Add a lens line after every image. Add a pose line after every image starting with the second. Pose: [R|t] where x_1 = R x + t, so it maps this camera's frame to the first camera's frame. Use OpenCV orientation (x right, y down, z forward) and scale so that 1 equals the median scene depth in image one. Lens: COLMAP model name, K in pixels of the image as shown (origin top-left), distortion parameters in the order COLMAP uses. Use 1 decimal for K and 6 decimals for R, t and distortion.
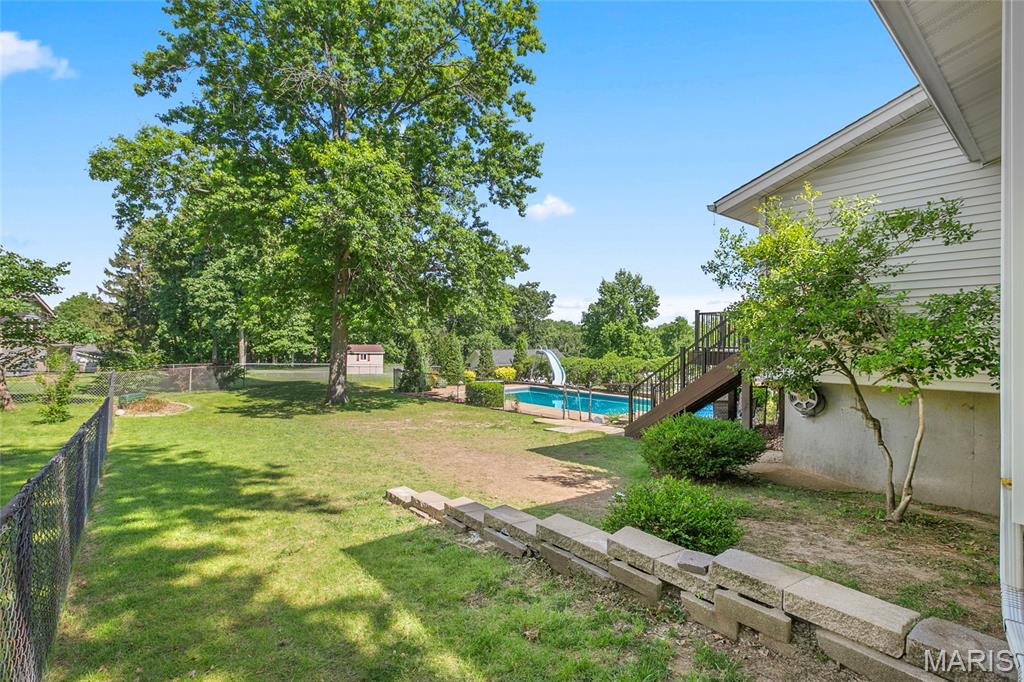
lens RADIAL K [[489.4, 0, 512.0], [0, 489.4, 341.0], [0, 0, 1]] dist [-0.001512, -0.000142]
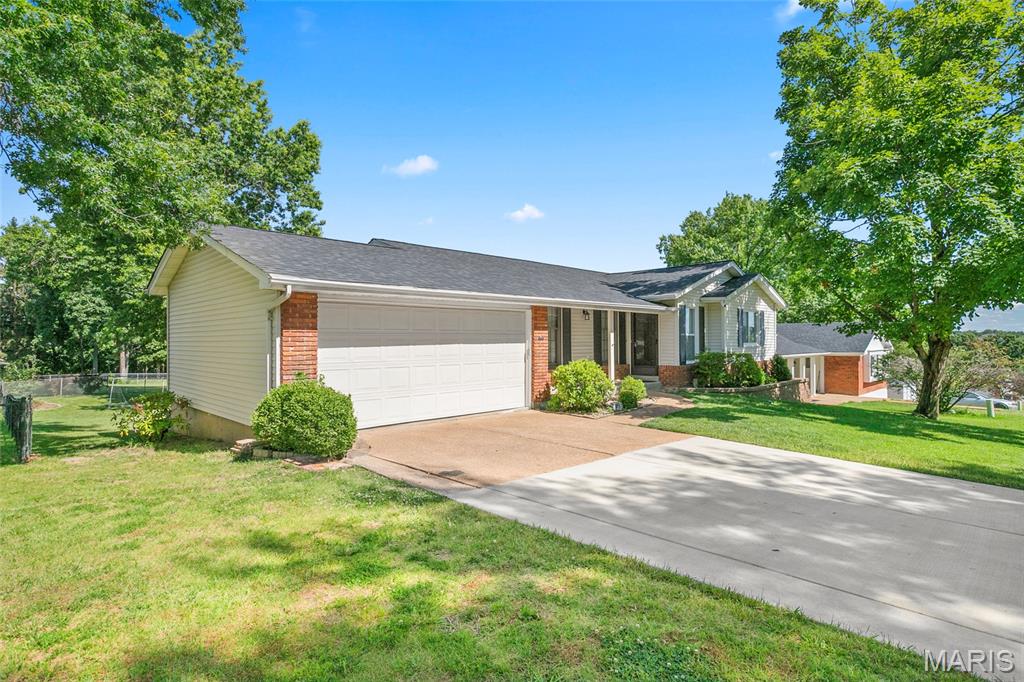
lens RADIAL K [[538.3, 0, 512.0], [0, 538.3, 341.0], [0, 0, 1]] dist [0.001657, 0.000364]
pose [[0.994968, 0.000115, 0.100189, 0.341335], [0.000811, 0.999957, -0.009201, -0.027250], [-0.100185, 0.009236, 0.994926, -0.480569]]
